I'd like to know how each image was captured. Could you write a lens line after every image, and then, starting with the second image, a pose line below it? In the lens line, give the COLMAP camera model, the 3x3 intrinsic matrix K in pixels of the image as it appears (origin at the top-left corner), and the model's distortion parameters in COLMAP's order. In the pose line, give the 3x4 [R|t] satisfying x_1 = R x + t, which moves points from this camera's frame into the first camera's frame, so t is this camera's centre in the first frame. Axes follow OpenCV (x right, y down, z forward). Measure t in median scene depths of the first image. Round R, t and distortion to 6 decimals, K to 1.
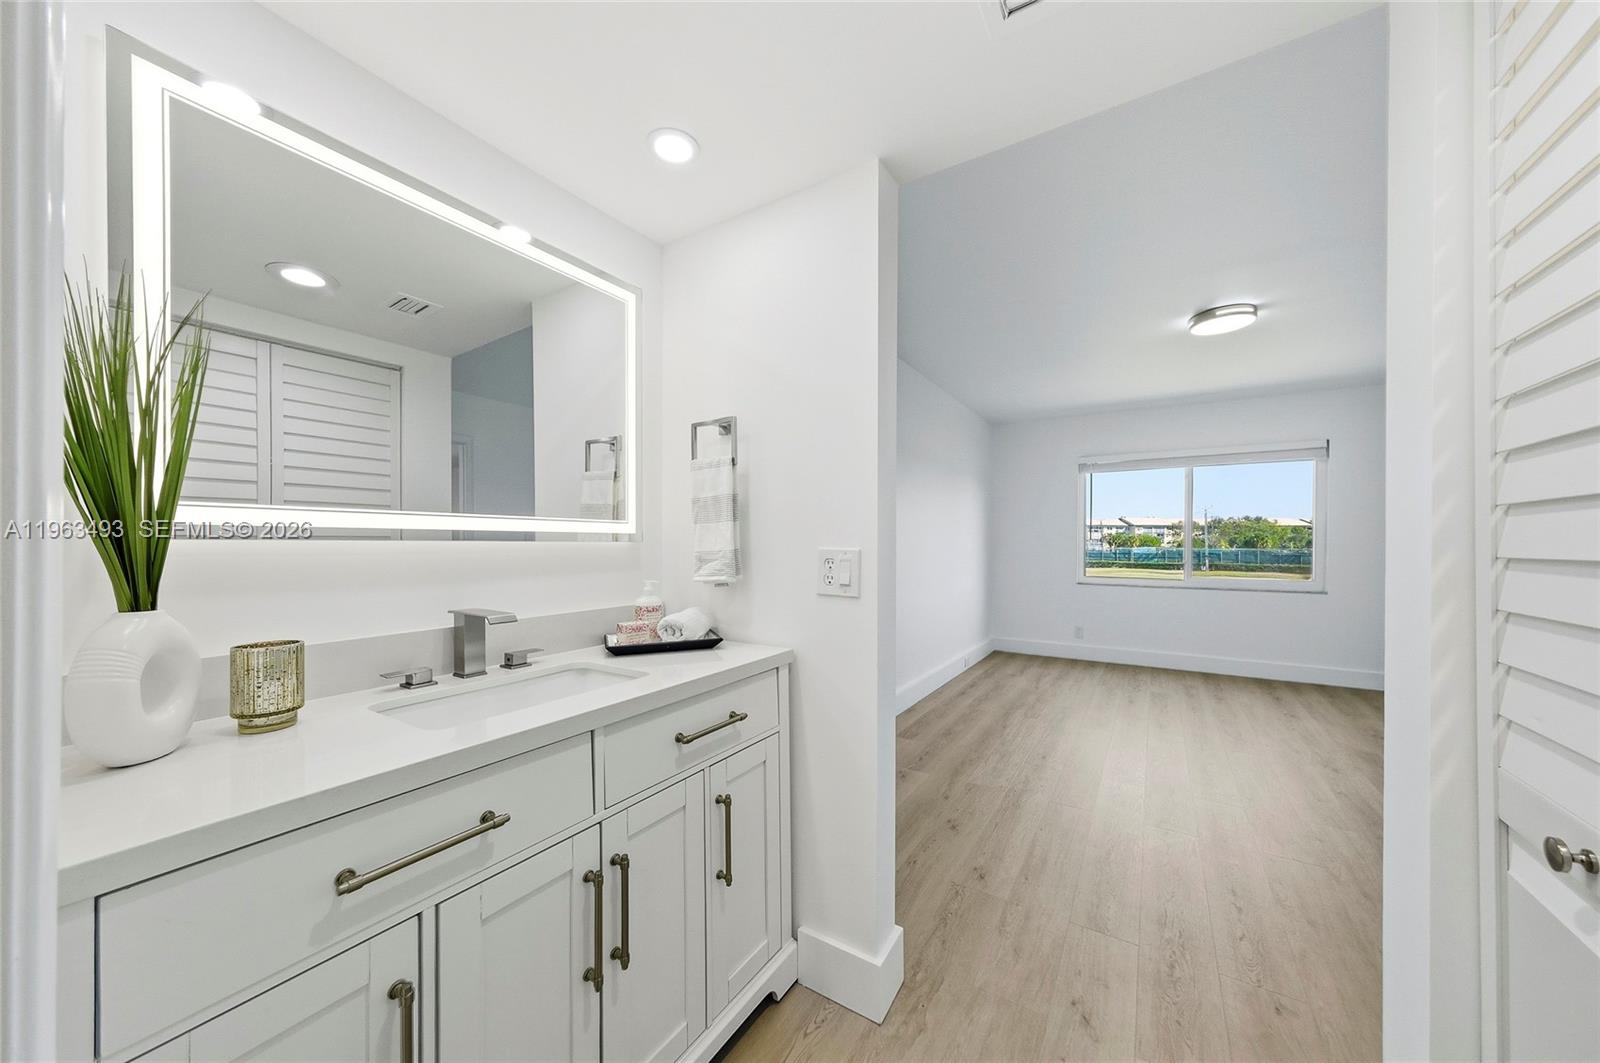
lens RADIAL K [[565.4, 0, 799.0], [0, 565.4, 541.7], [0, 0, 1]] dist [-0.000316, 0.000297]
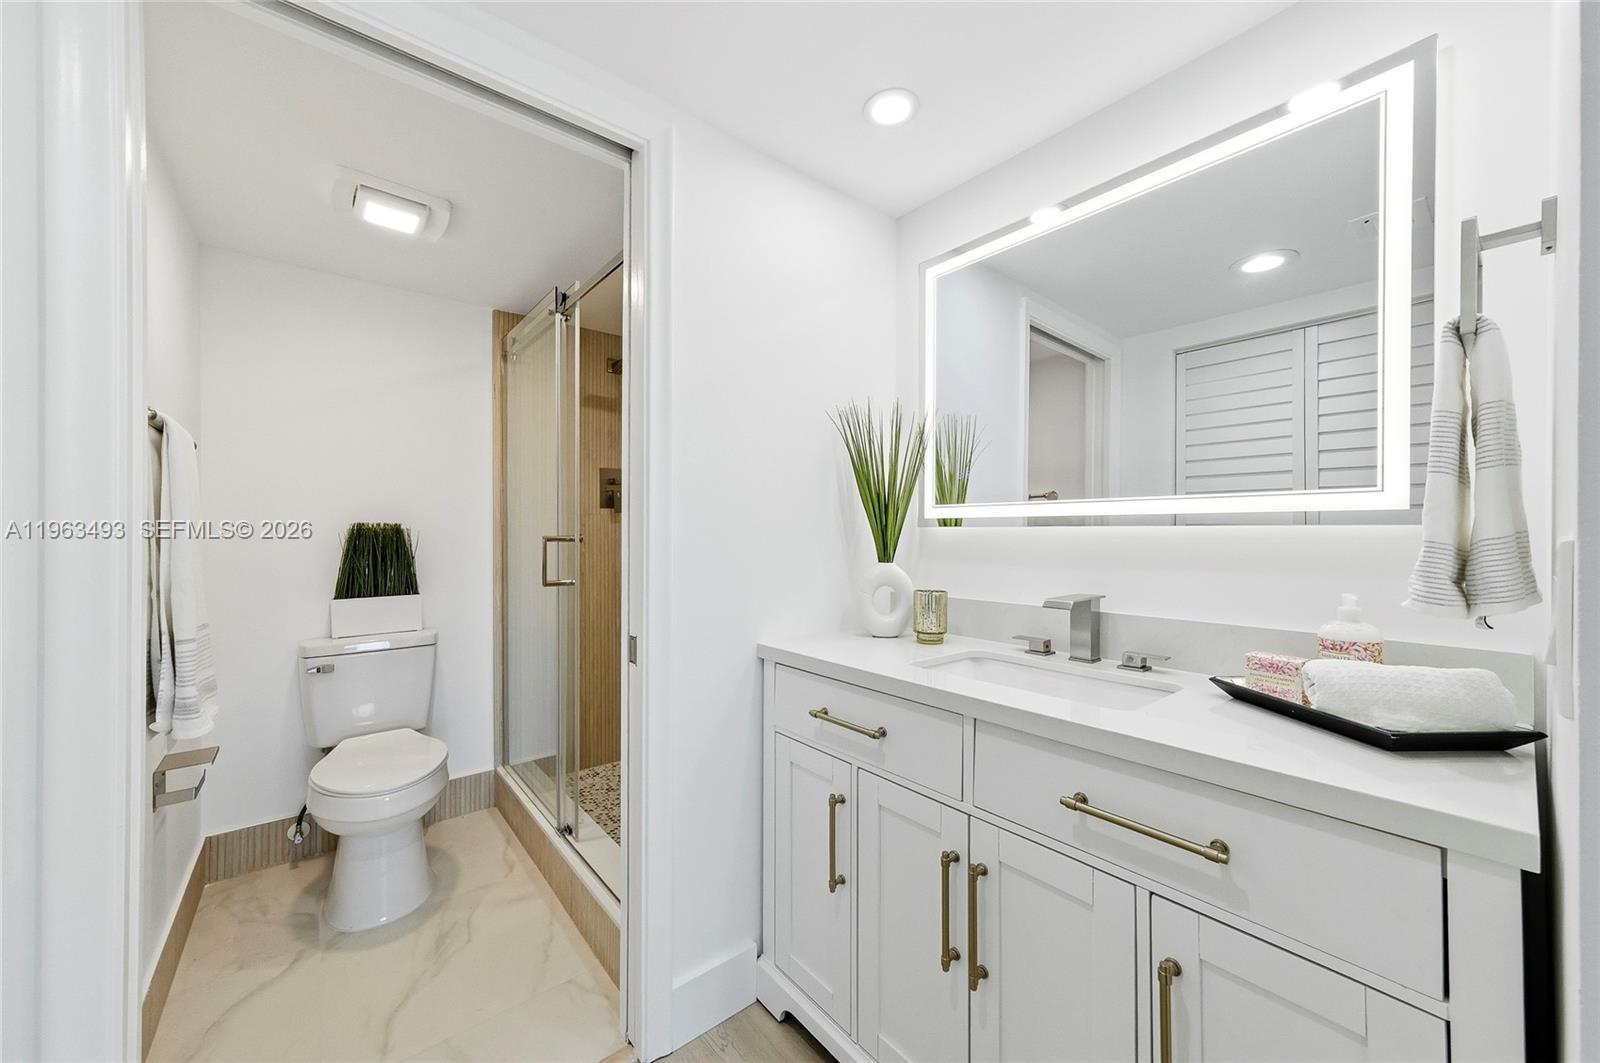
lens RADIAL K [[565.4, 0, 799.3], [0, 565.4, 534.7], [0, 0, 1]] dist [-0.000316, 0.000297]
pose [[-0.301214, 0.006237, -0.953536, 0.578979], [0.003133, 0.999980, 0.005551, 0.007917], [0.953552, -0.001315, -0.301227, 0.893167]]
